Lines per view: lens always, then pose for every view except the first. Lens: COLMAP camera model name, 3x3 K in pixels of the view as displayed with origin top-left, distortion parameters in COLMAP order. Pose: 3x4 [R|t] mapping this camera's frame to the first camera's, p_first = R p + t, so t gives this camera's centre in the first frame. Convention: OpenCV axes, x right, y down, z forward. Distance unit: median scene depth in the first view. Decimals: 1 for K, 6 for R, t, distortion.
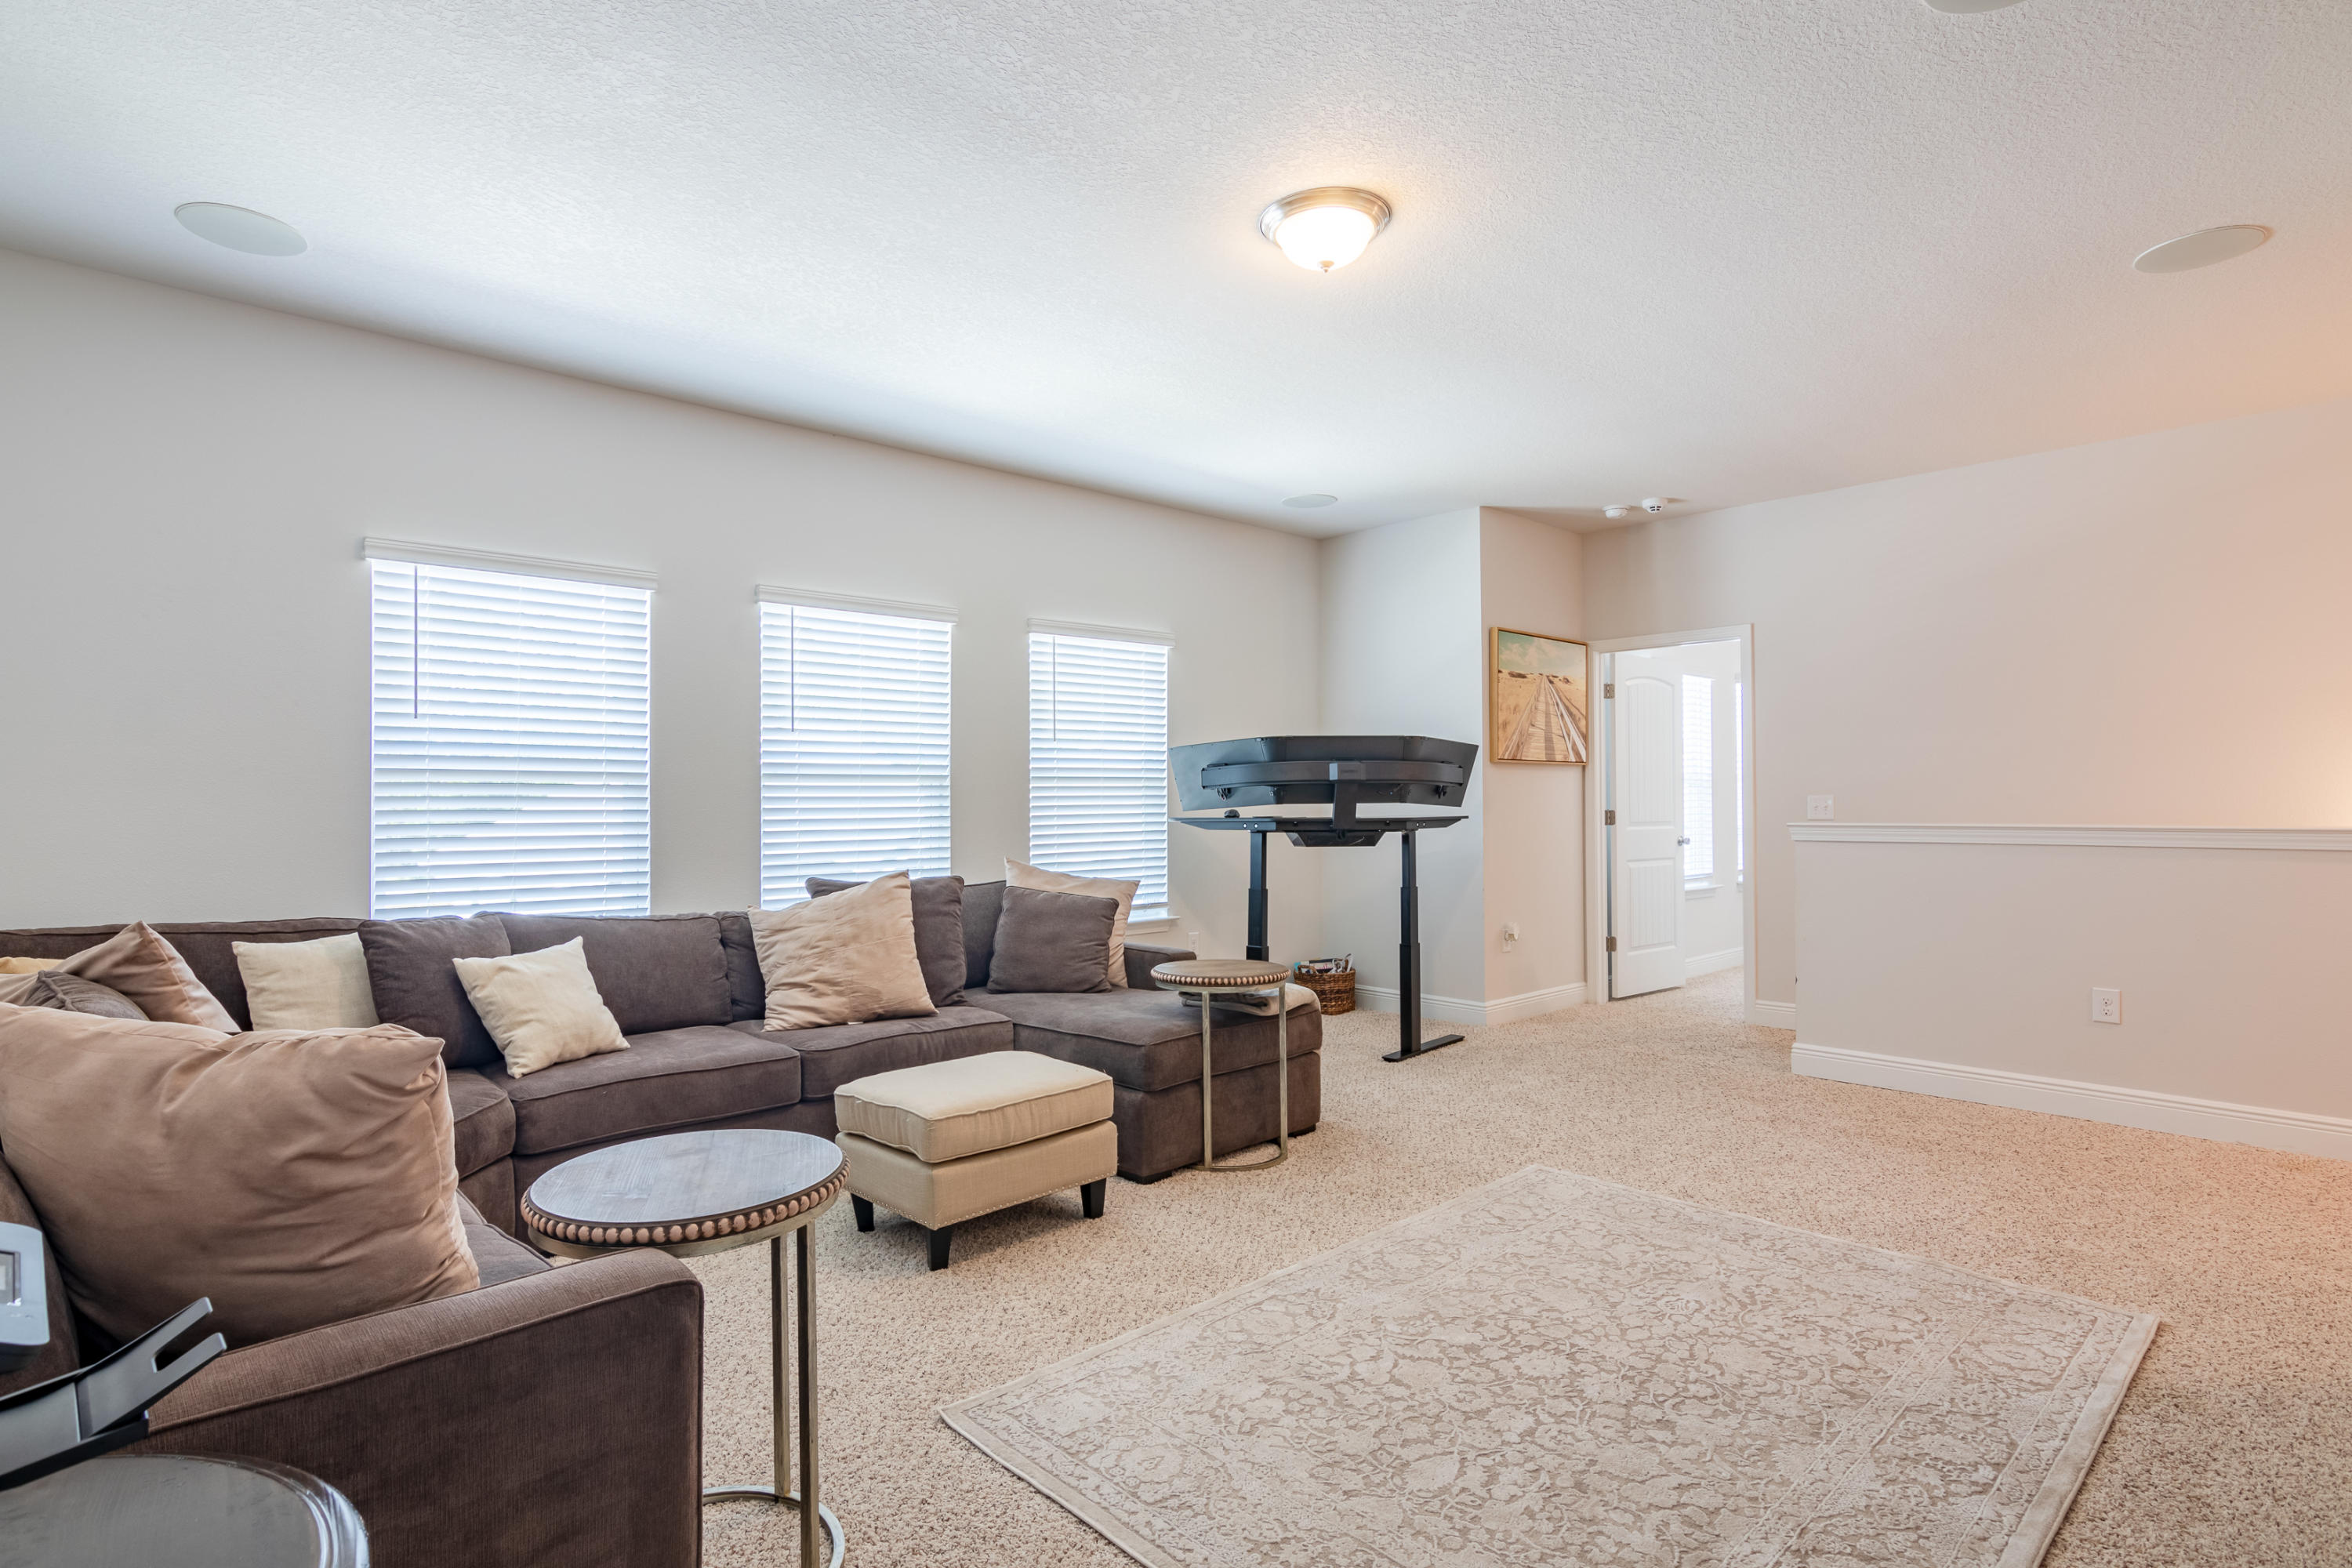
lens RADIAL K [[1200.5, 0, 1159.6], [0, 1200.5, 787.3], [0, 0, 1]] dist [-0.001456, 0.001010]
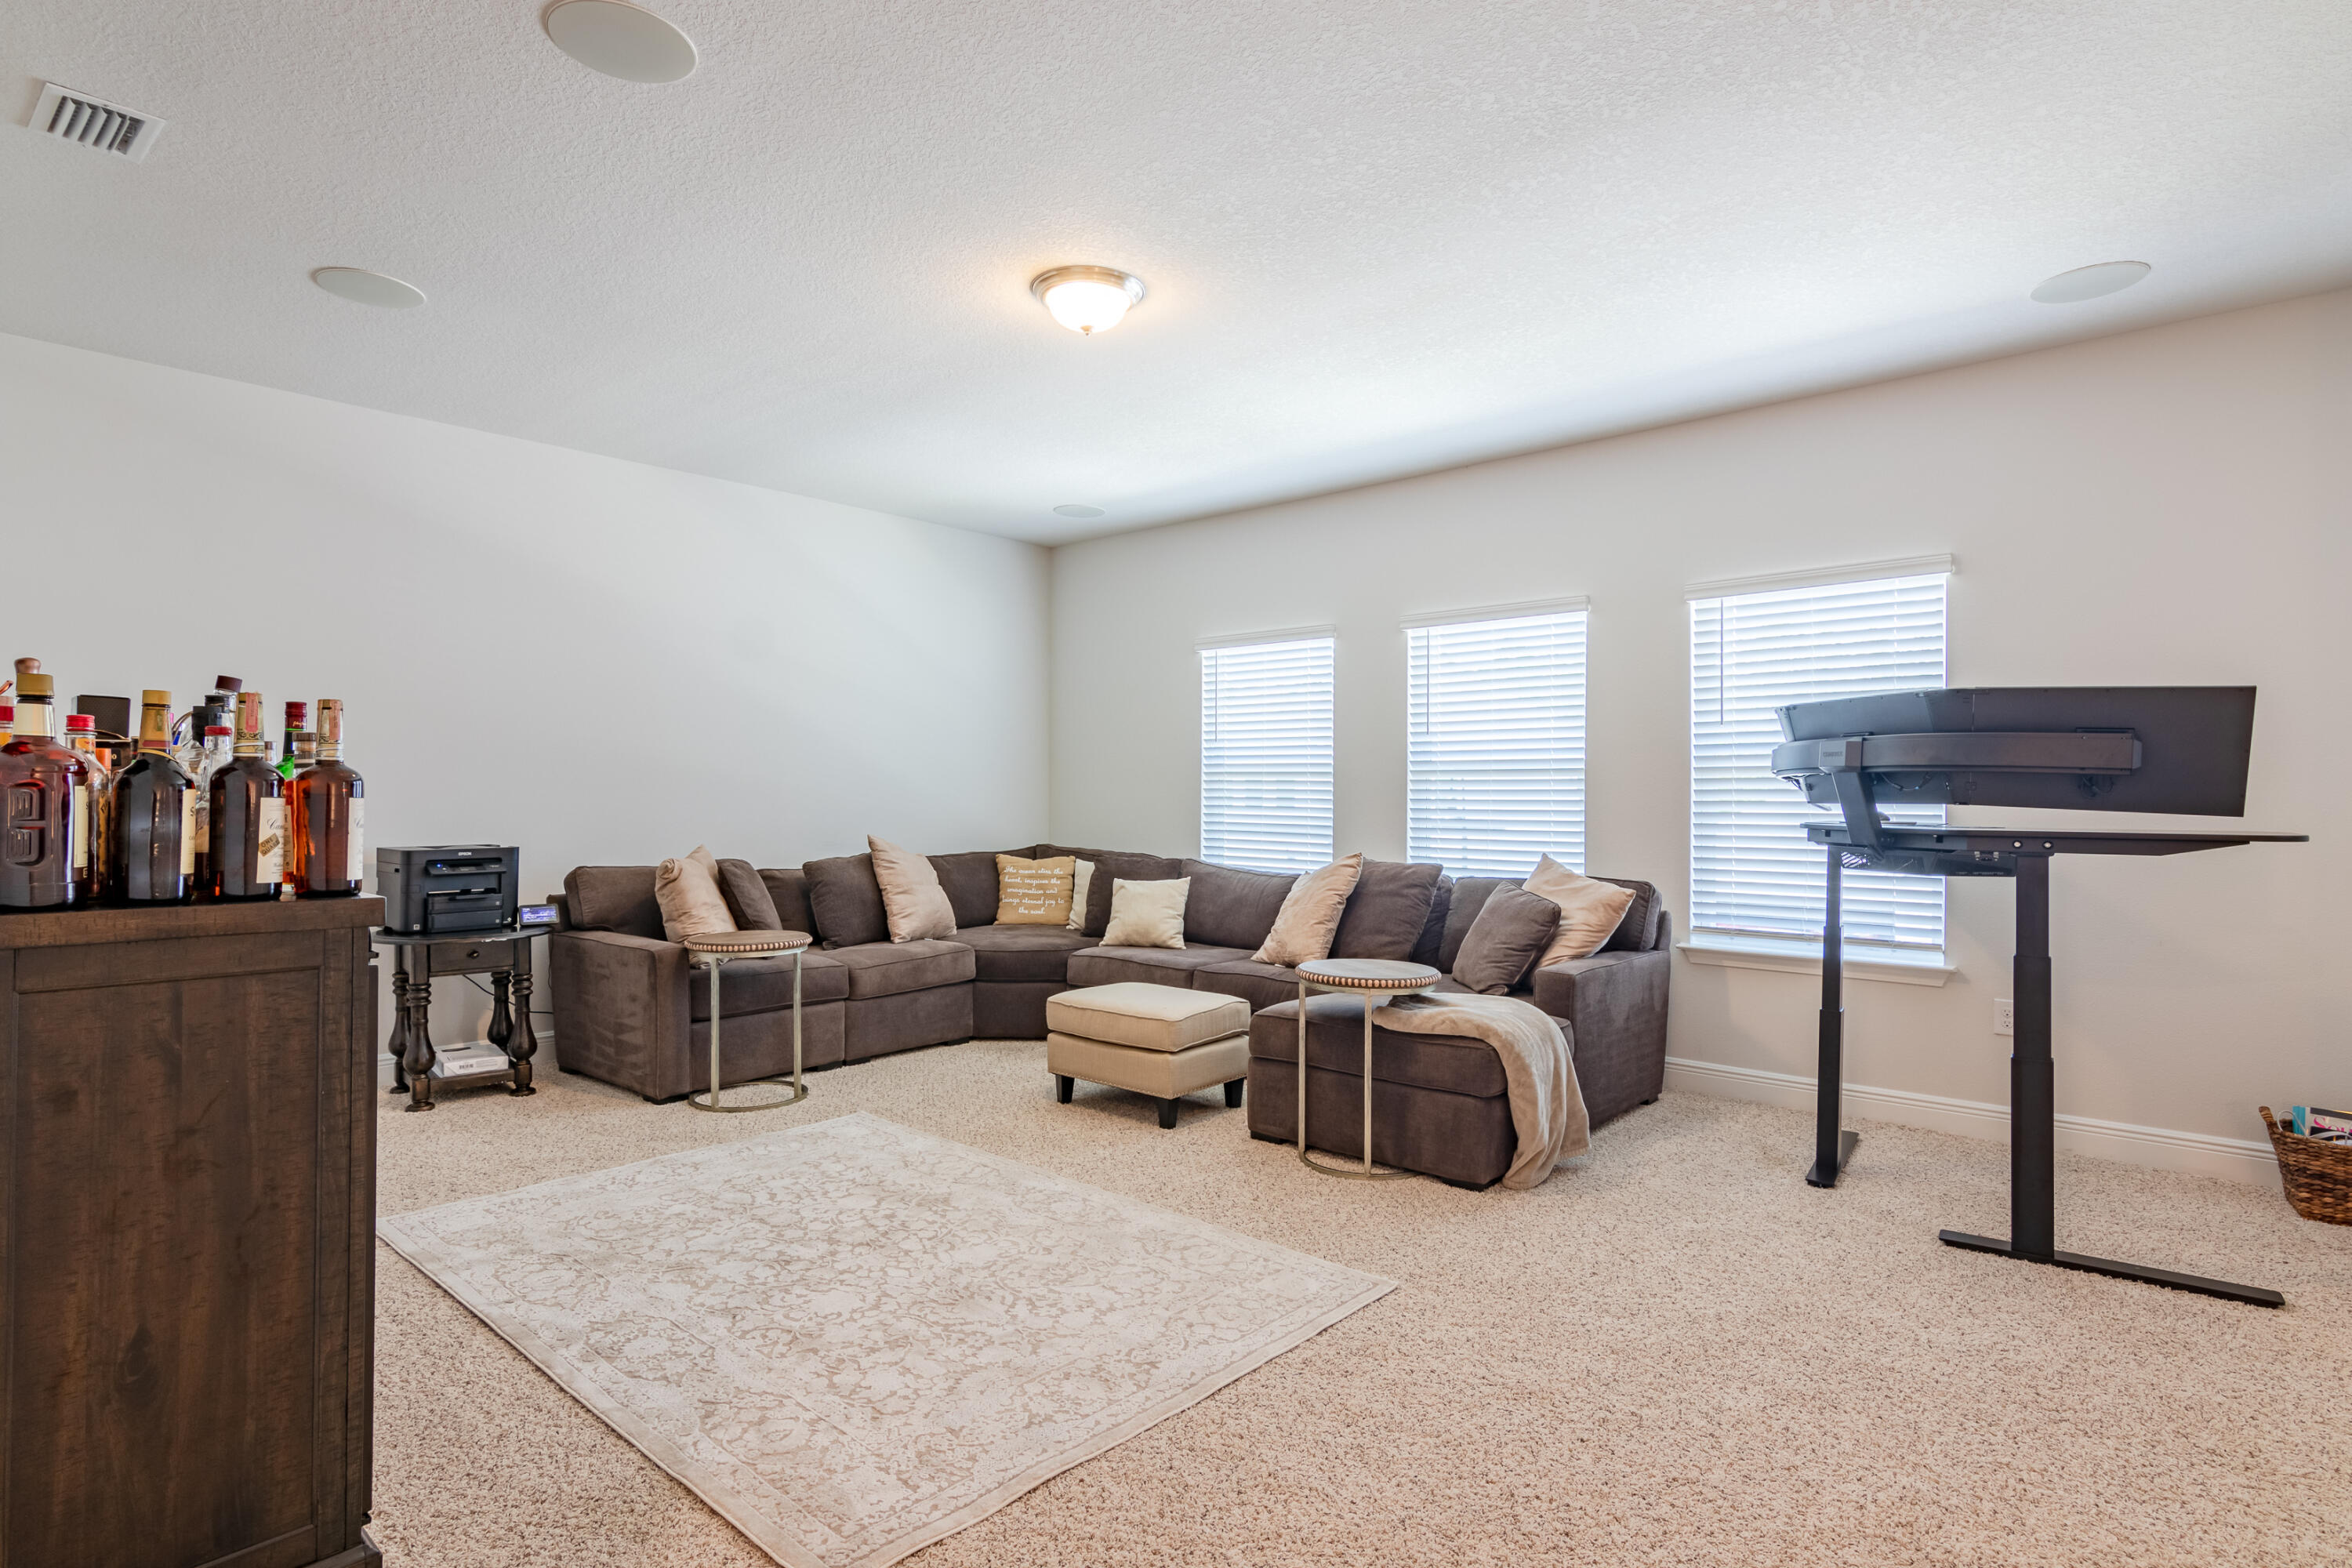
lens RADIAL K [[1200.5, 0, 1156.8], [0, 1200.5, 783.1], [0, 0, 1]] dist [-0.001456, 0.001010]
pose [[0.074509, -0.001839, -0.997219, 1.084552], [0.004550, 0.999989, -0.001504, 0.002332], [0.997210, -0.004425, 0.074516, 0.822209]]
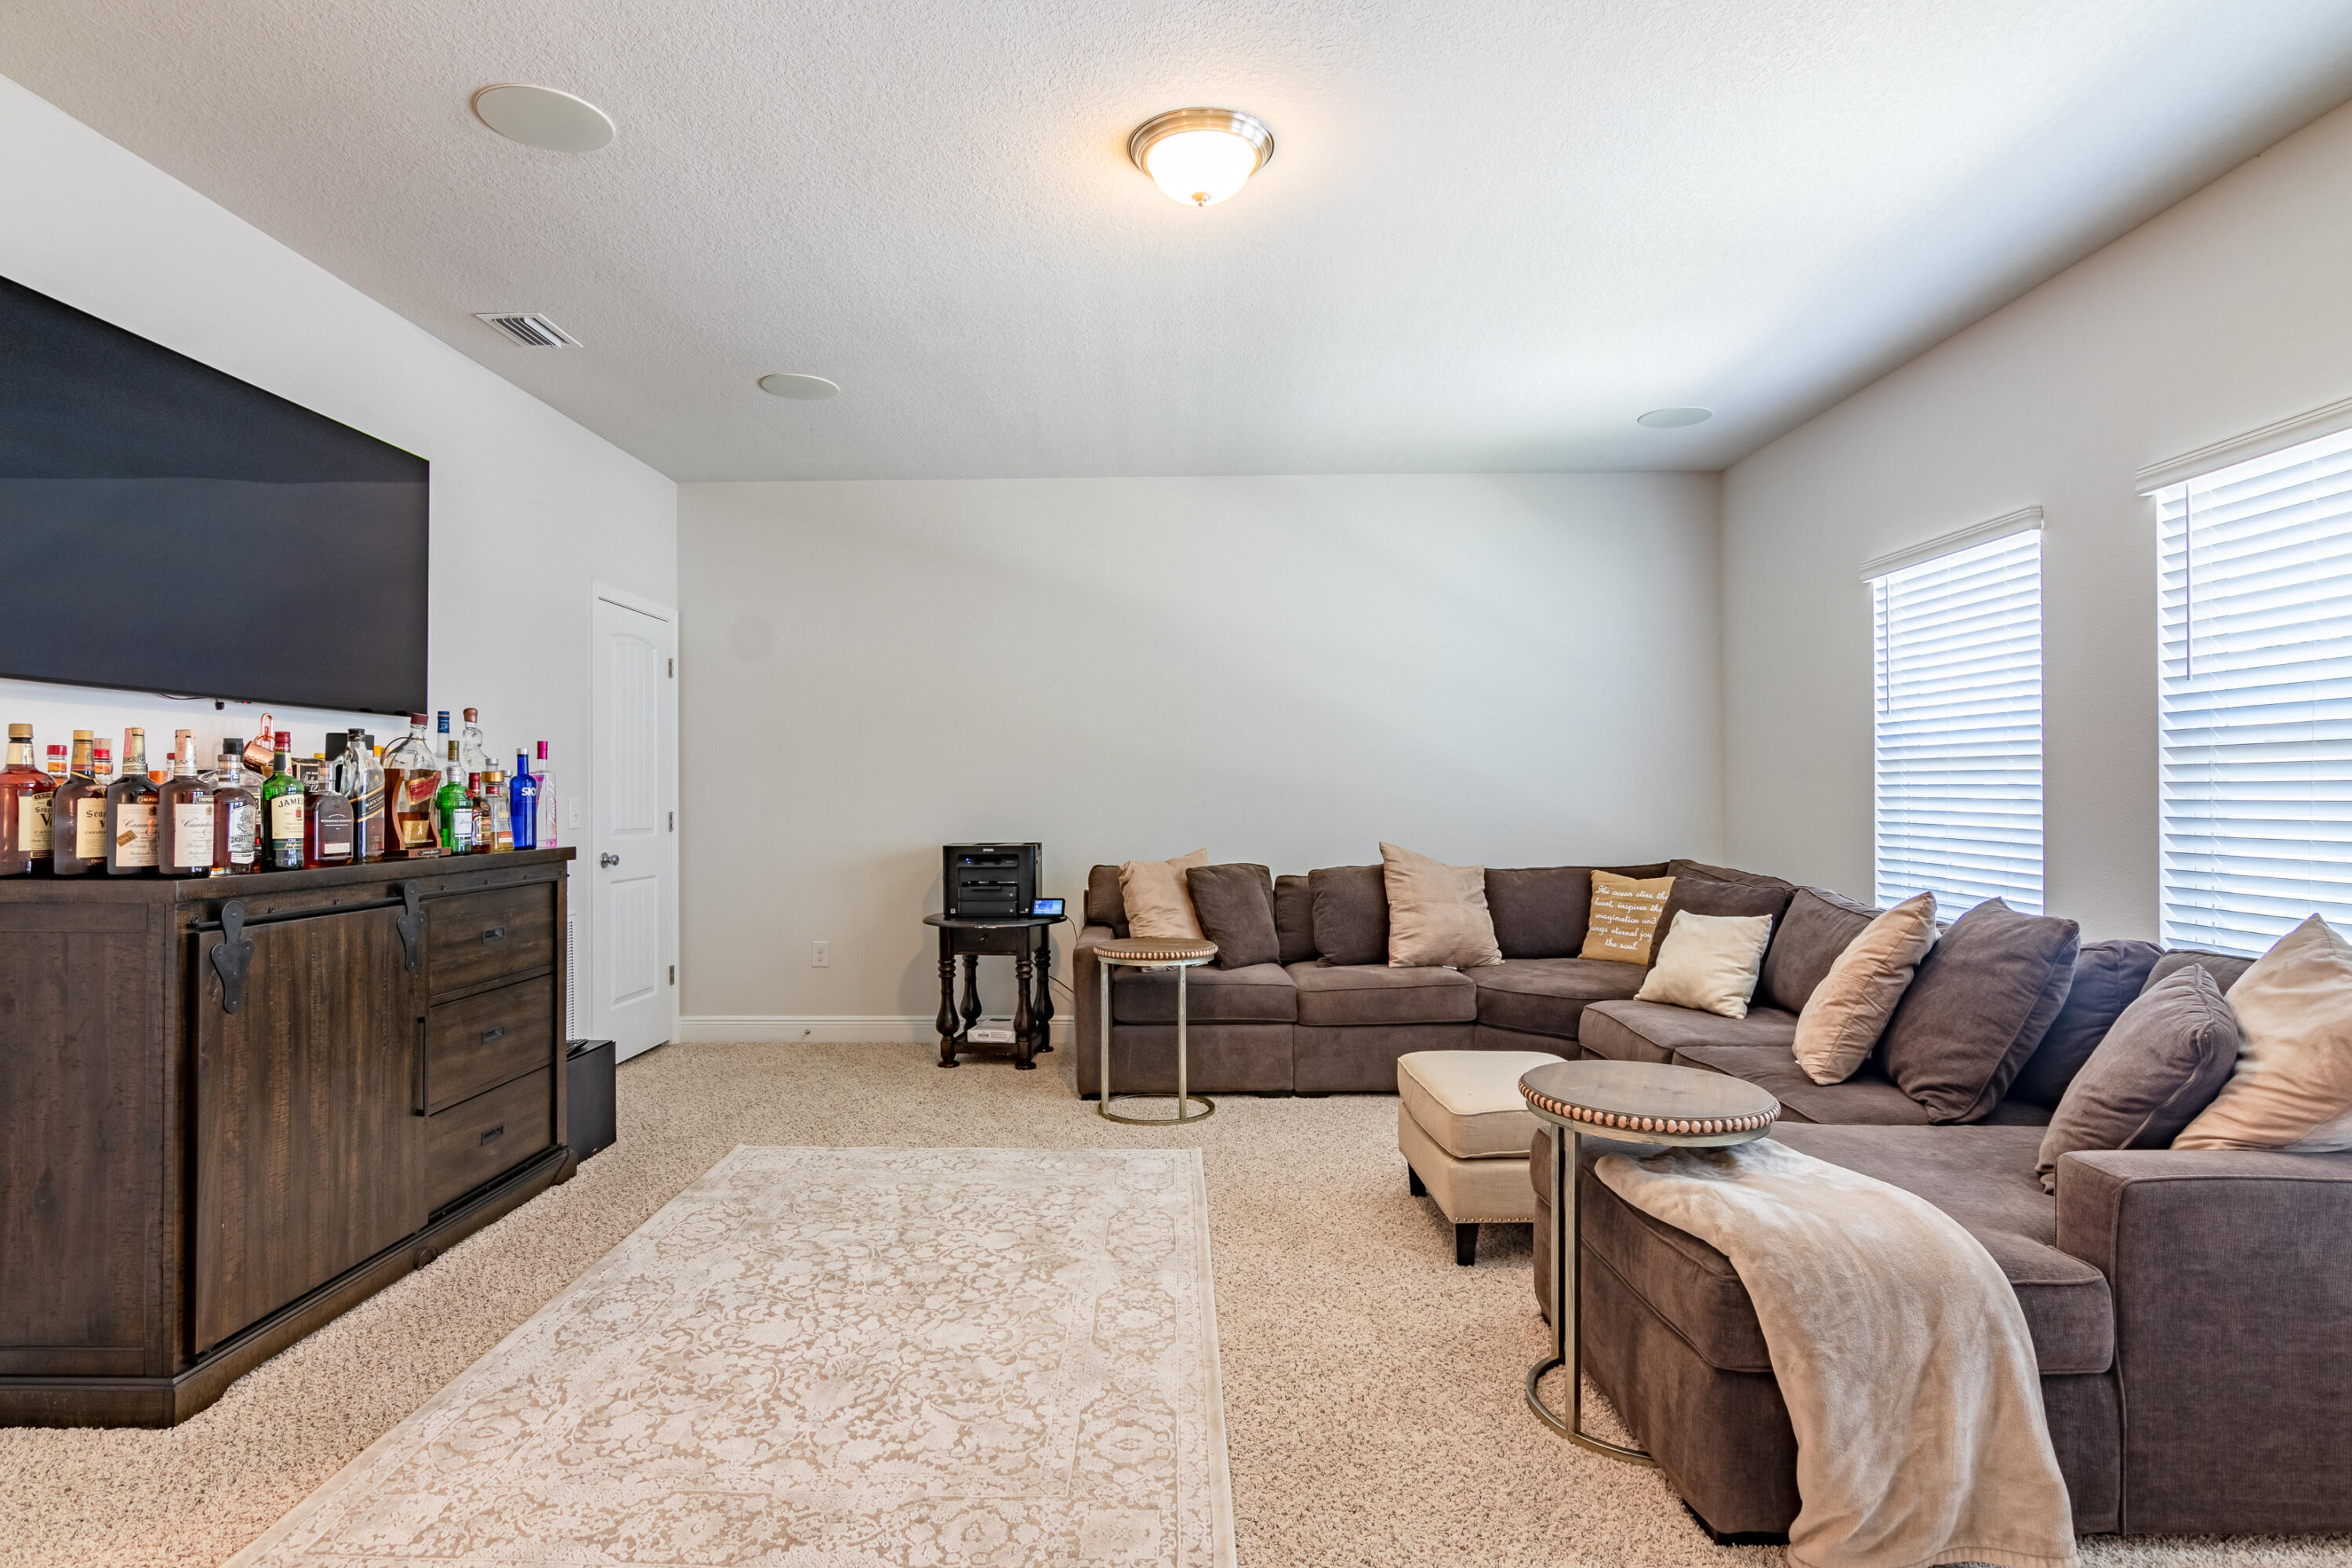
lens RADIAL K [[1200.5, 0, 1147.0], [0, 1200.5, 786.8], [0, 0, 1]] dist [-0.001456, 0.001010]
pose [[-0.700199, 0.004247, -0.713935, 0.677463], [0.014223, 0.999867, -0.008001, 0.009225], [0.713806, -0.015757, -0.700167, 1.335792]]
